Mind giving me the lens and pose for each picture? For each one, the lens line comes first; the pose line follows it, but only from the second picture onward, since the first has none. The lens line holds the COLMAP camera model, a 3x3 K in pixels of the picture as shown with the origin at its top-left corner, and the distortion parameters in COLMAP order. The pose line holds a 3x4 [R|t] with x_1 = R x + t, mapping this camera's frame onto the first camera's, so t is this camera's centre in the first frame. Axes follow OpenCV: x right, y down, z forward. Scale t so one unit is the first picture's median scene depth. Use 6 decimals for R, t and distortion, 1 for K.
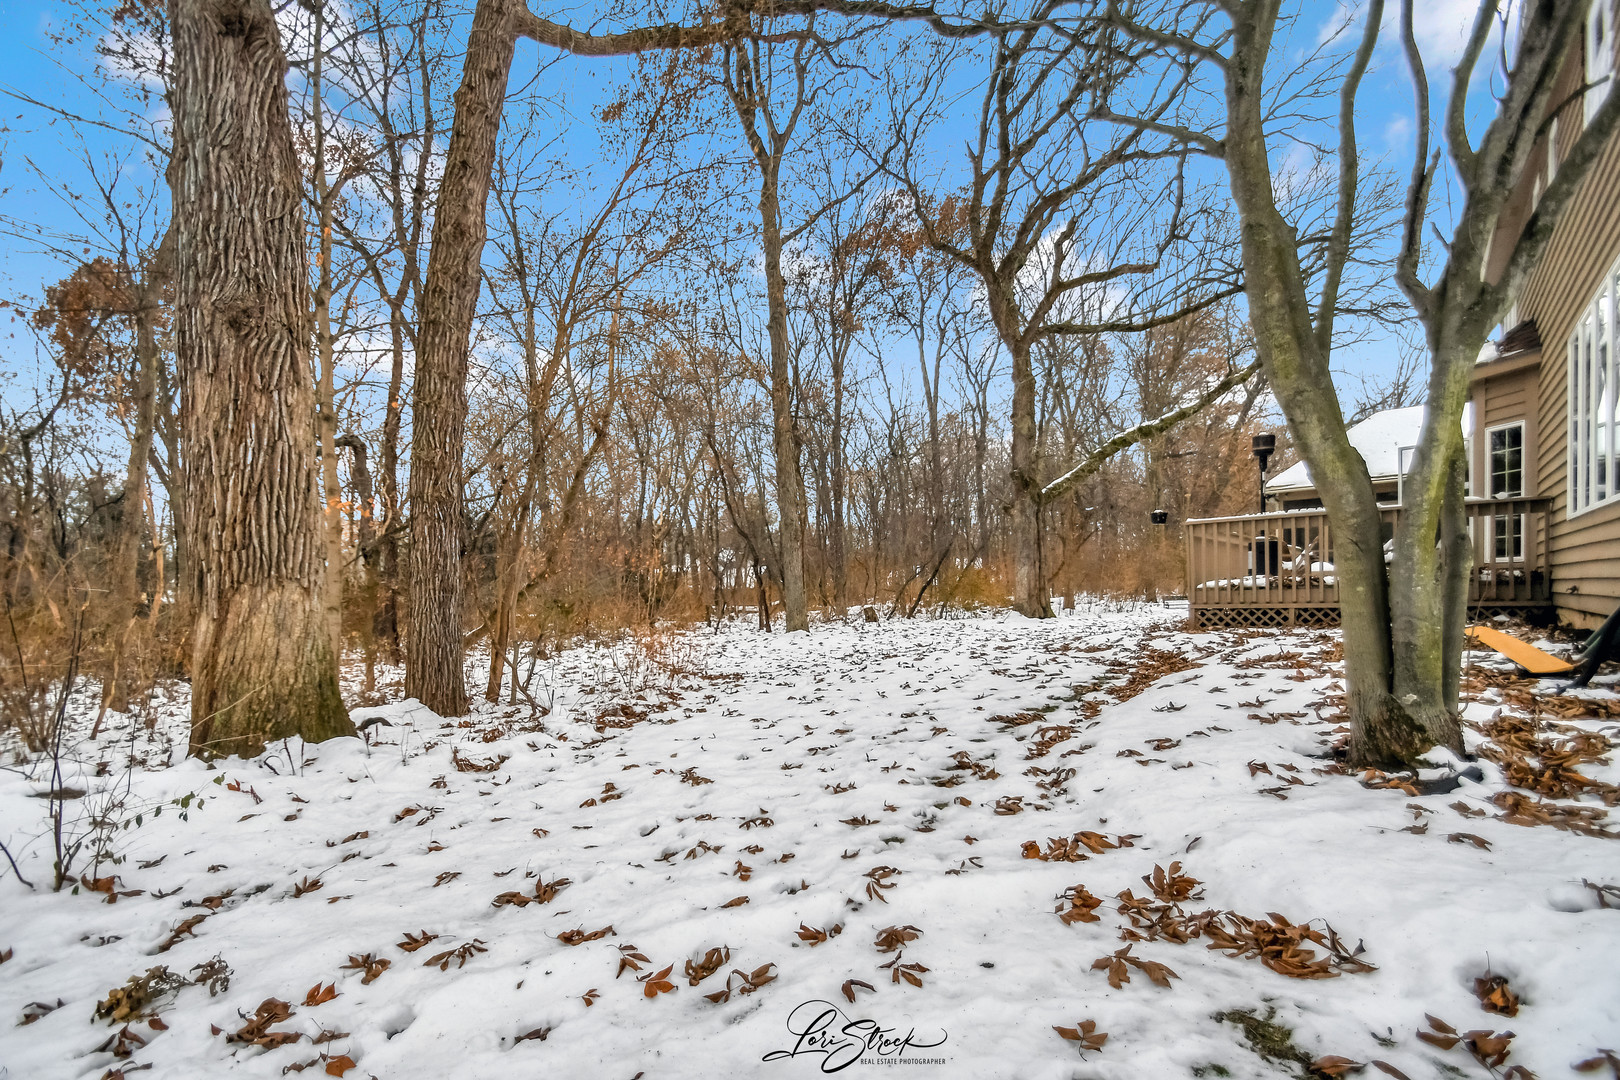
lens RADIAL K [[714.2, 0, 809.2], [0, 714.2, 545.1], [0, 0, 1]] dist [0.005027, -0.009520]
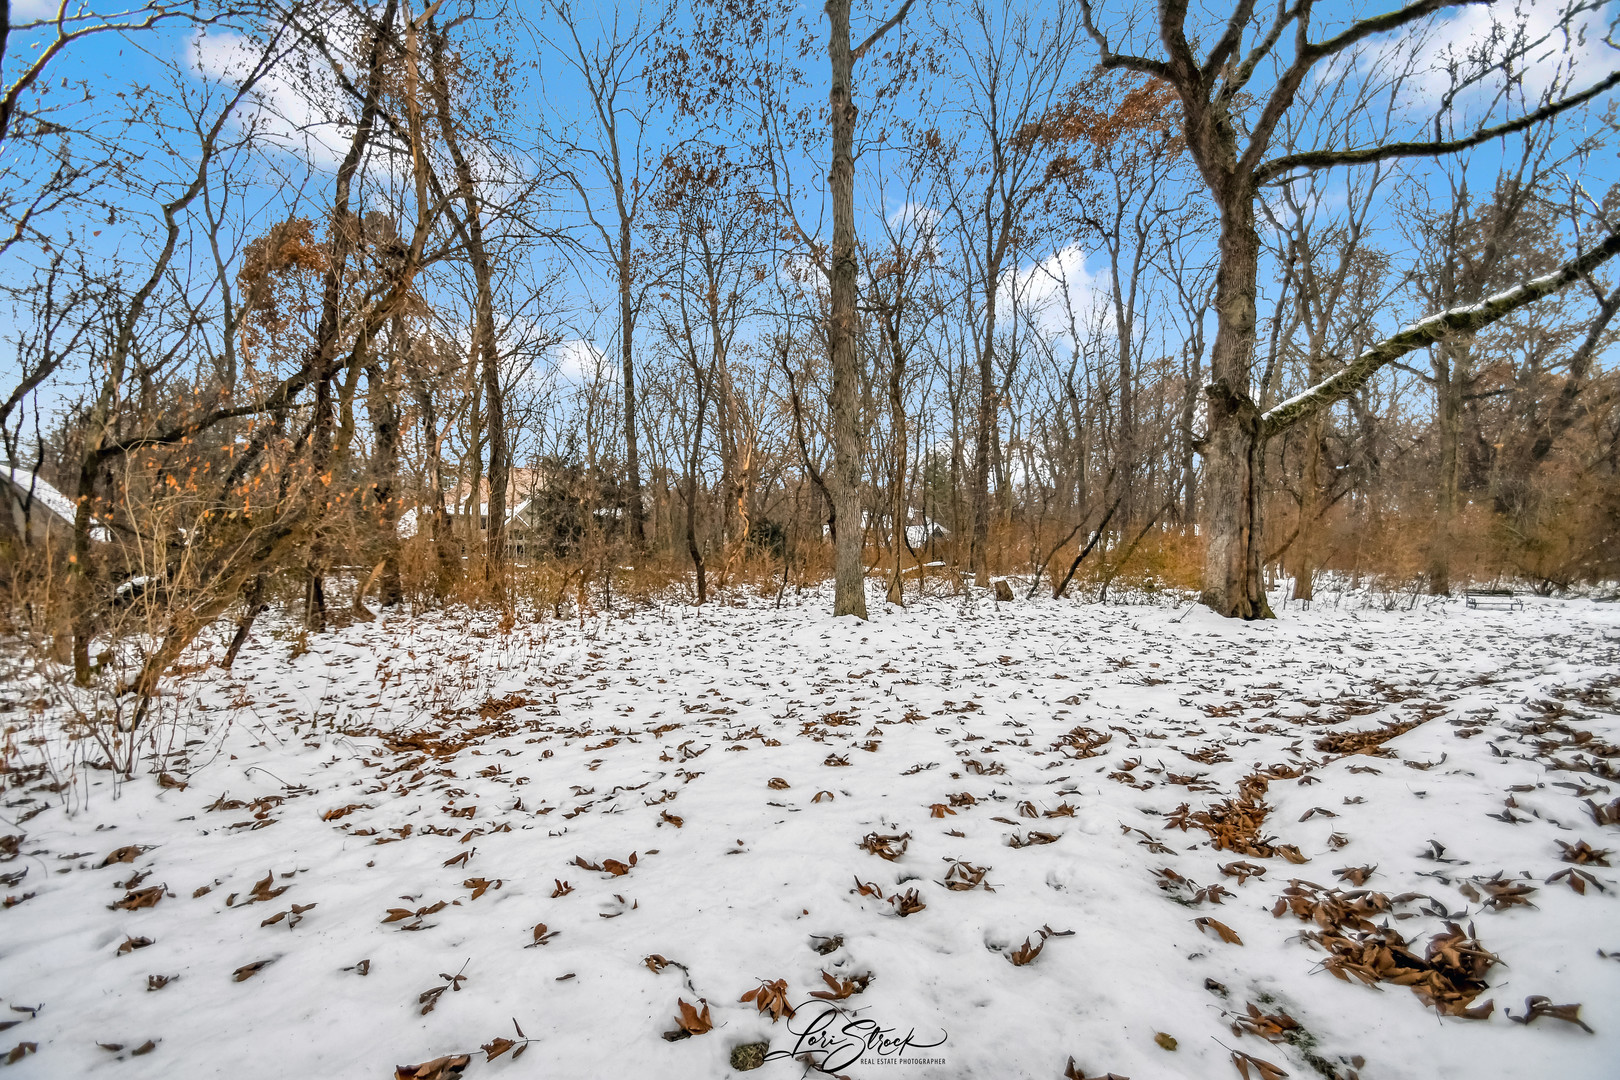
lens RADIAL K [[714.2, 0, 810.3], [0, 714.2, 537.7], [0, 0, 1]] dist [0.005027, -0.009520]
pose [[0.965271, 0.035698, -0.258799, 0.084939], [-0.023566, 0.998480, 0.049828, 0.007042], [0.260184, -0.041999, 0.964645, 0.222544]]
